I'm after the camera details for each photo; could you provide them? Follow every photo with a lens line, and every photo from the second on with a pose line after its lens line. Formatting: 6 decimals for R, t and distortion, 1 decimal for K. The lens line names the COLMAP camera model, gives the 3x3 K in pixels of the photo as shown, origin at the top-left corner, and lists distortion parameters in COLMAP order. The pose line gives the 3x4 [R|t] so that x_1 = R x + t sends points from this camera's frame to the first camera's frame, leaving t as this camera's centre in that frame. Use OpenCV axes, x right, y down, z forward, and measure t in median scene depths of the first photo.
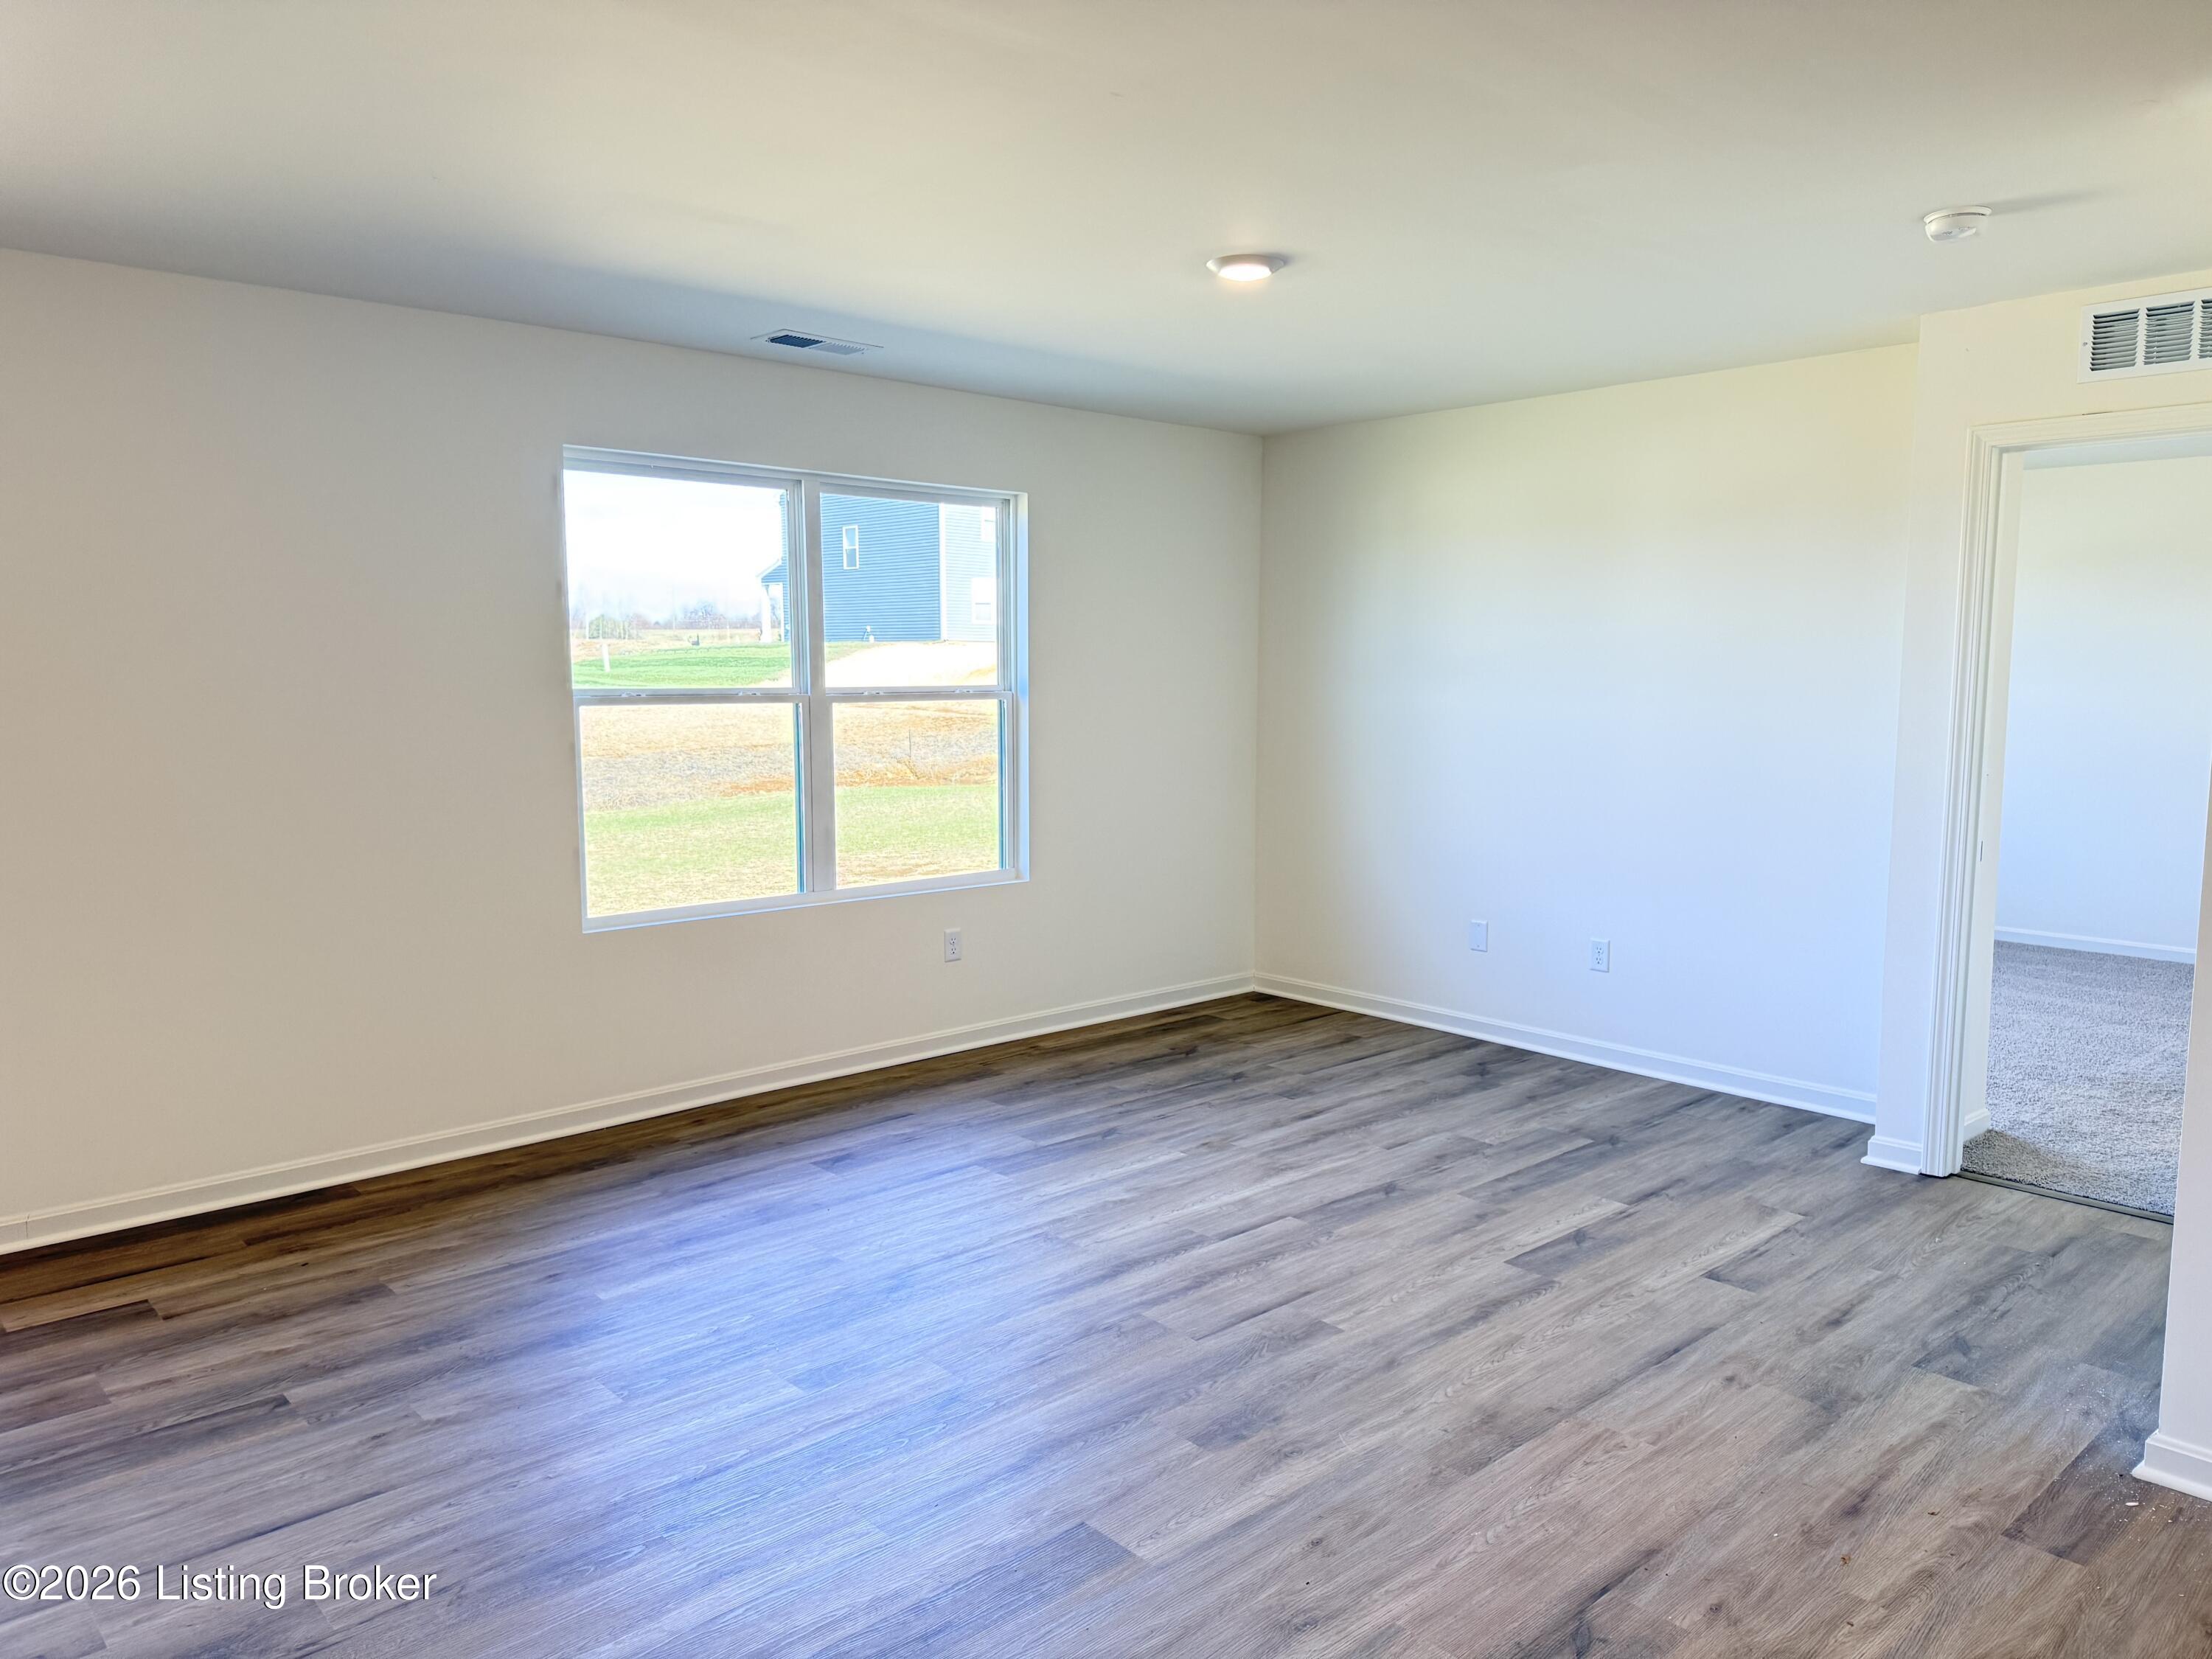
lens RADIAL K [[1544.5, 0, 1113.5], [0, 1544.5, 817.4], [0, 0, 1]] dist [0.072532, -0.085702]
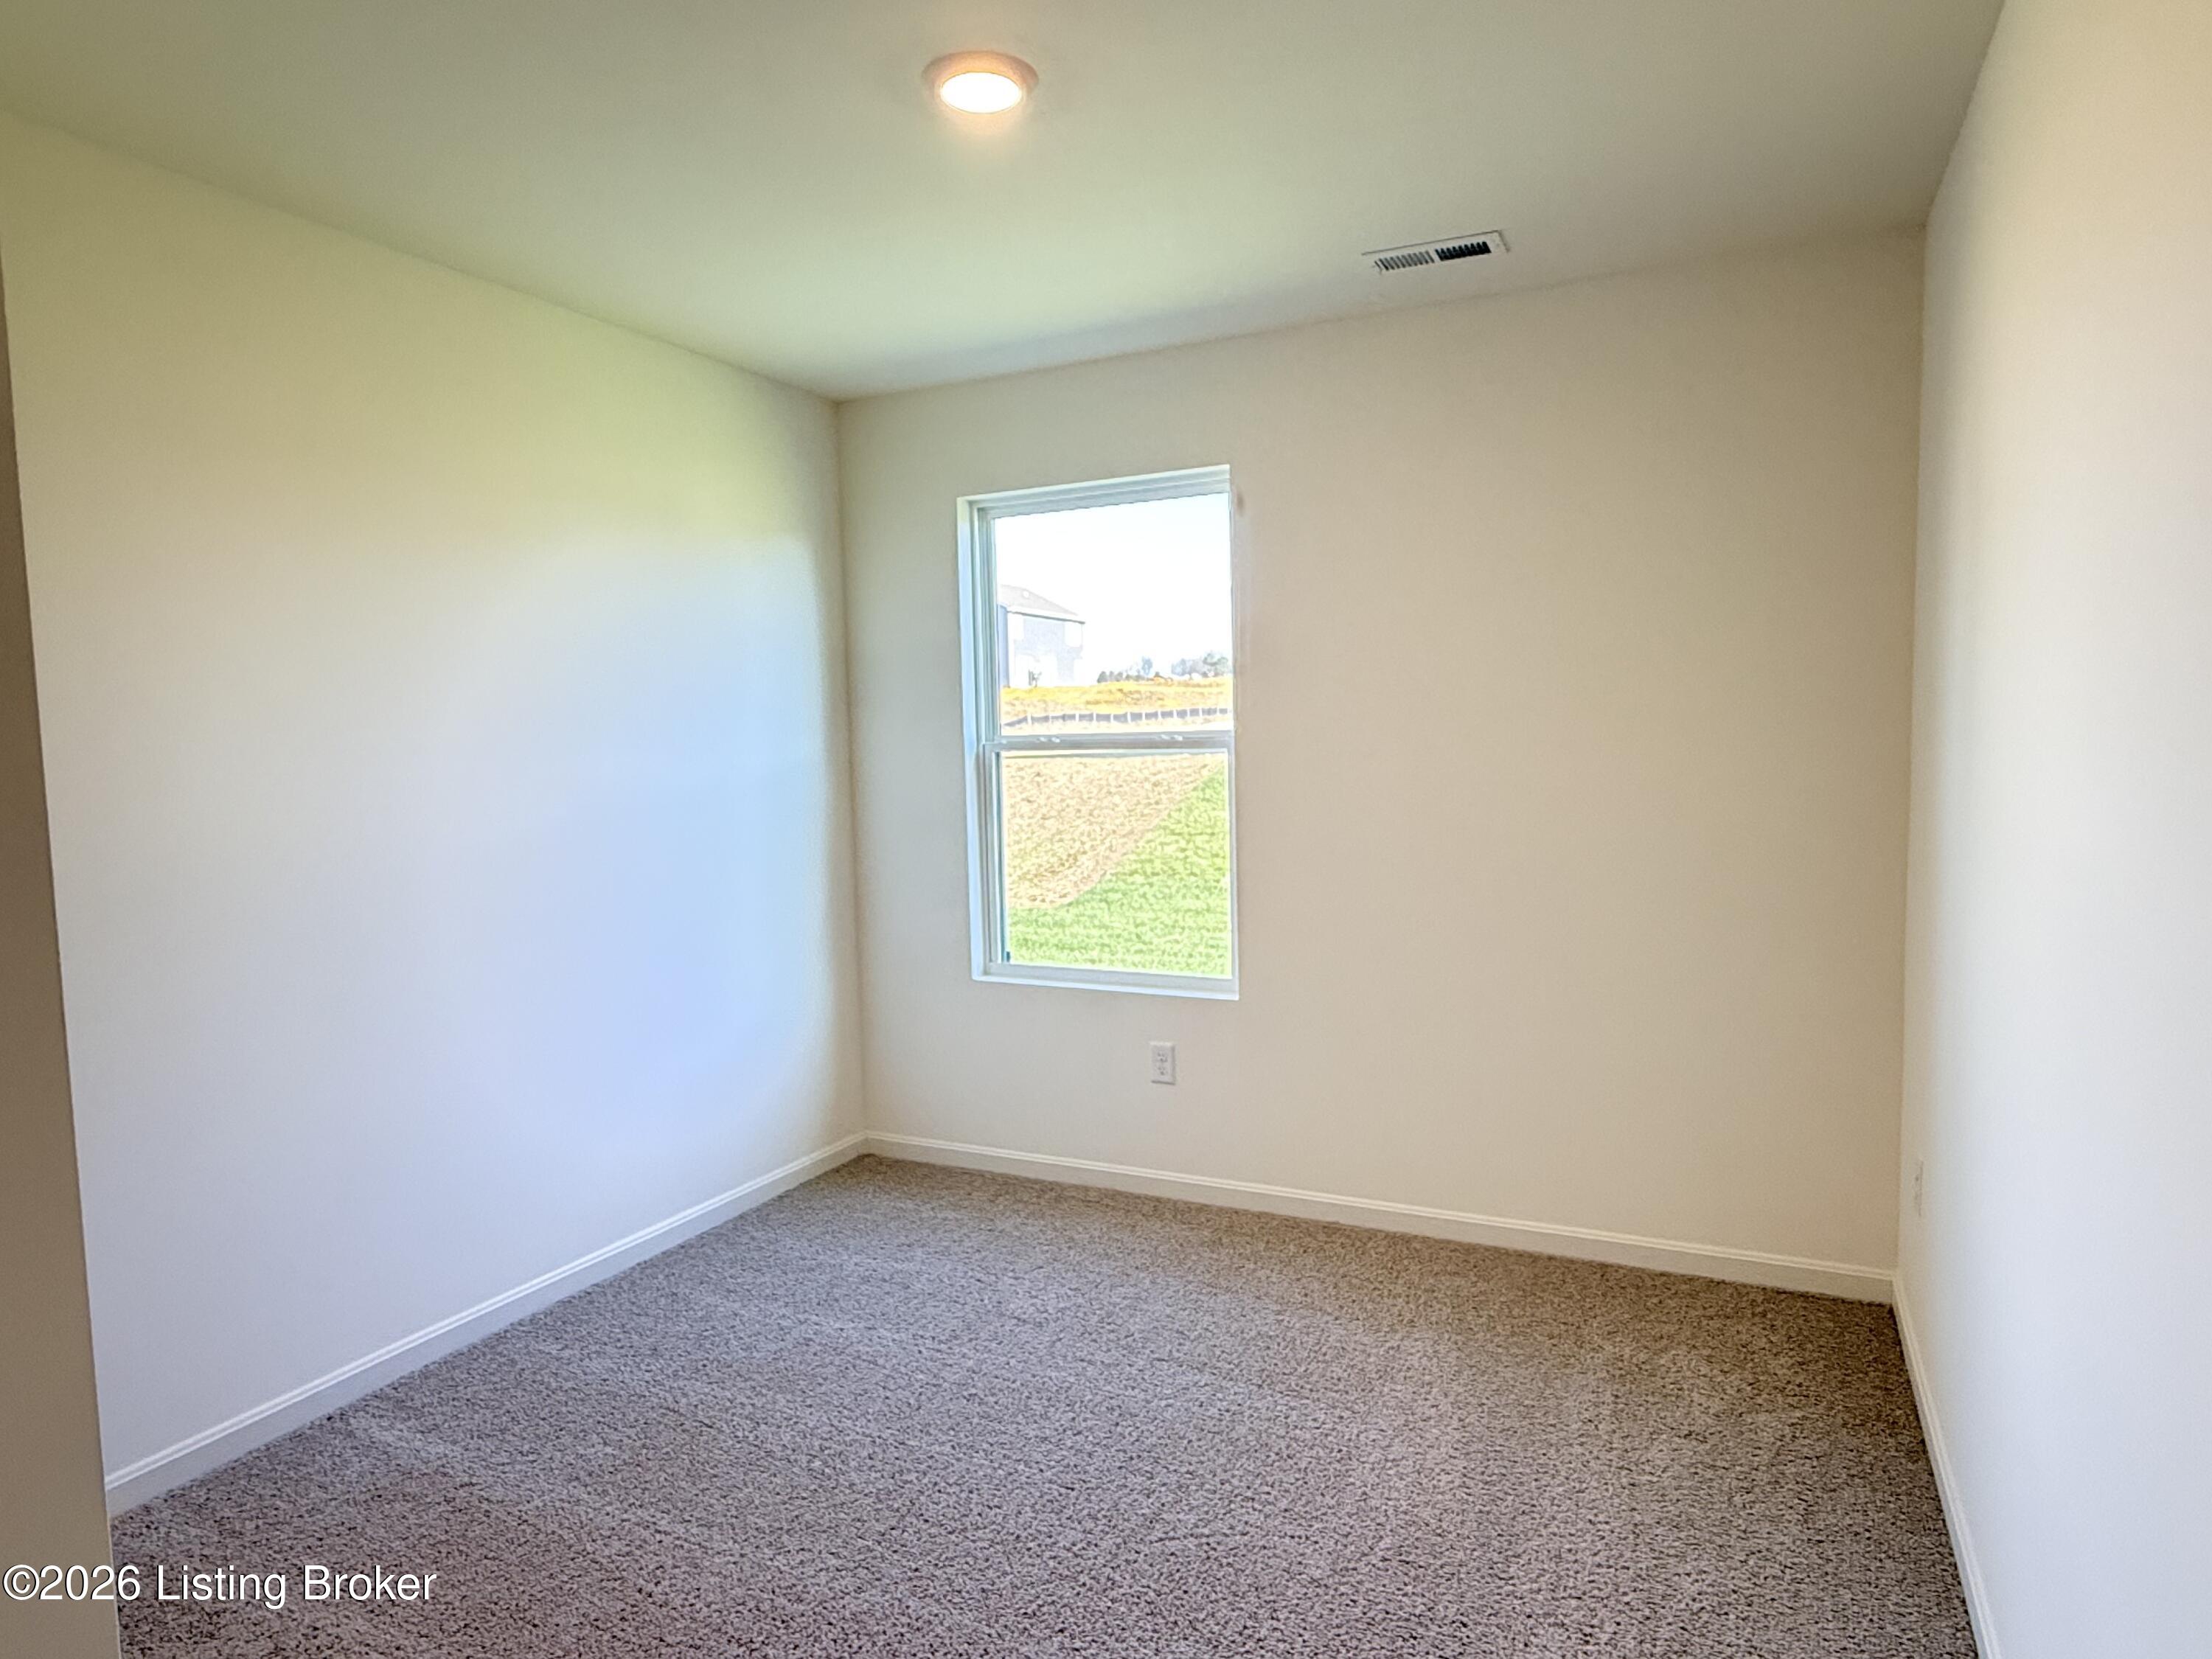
lens RADIAL K [[1305.5, 0, 1106.0], [0, 1305.5, 829.5], [0, 0, 1]] dist [0.000449, 0.000229]
pose [[0.374931, 0.065571, -0.924731, 0.694056], [-0.070914, 0.996601, 0.041915, -0.086826], [0.924336, 0.049861, 0.378307, 1.012947]]
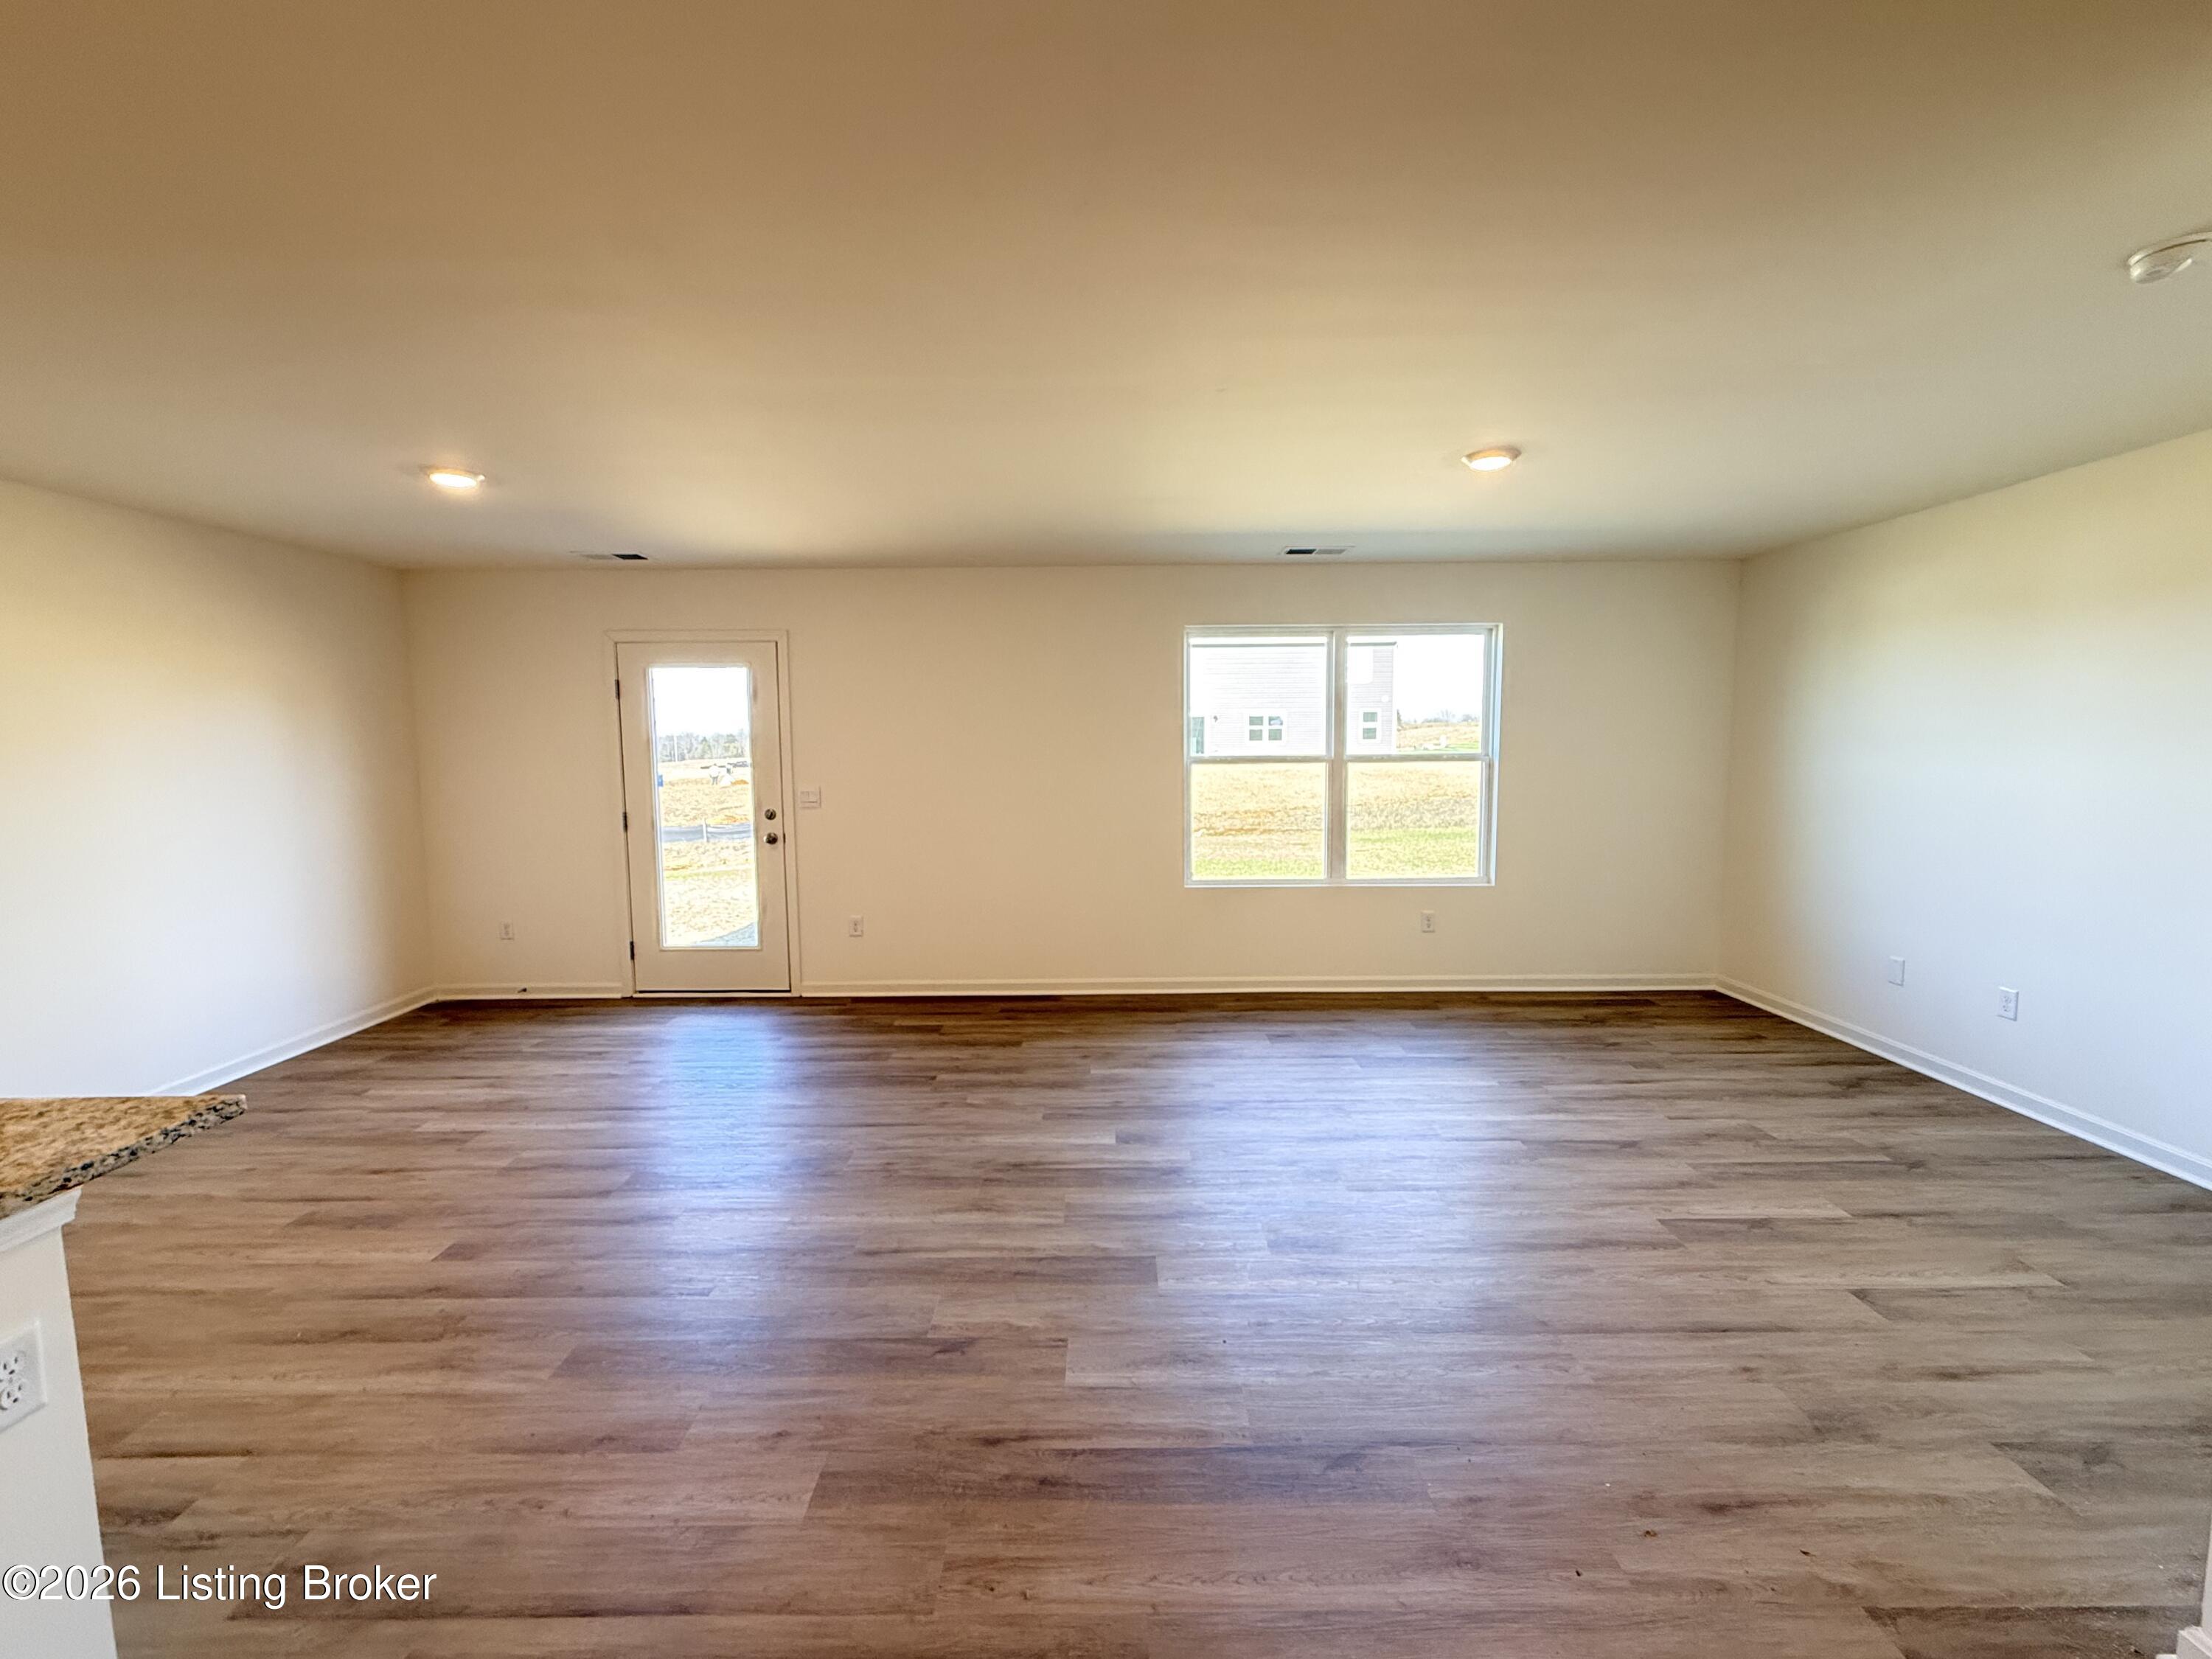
lens RADIAL K [[903.8, 0, 1106.0], [0, 903.8, 829.5], [0, 0, 1]] dist [-0.000439, 0.000142]
pose [[0.745175, 0.056874, -0.664439, 0.352451], [-0.059101, 0.998068, 0.019149, -0.011226], [0.664245, 0.025000, 0.747097, 0.150941]]
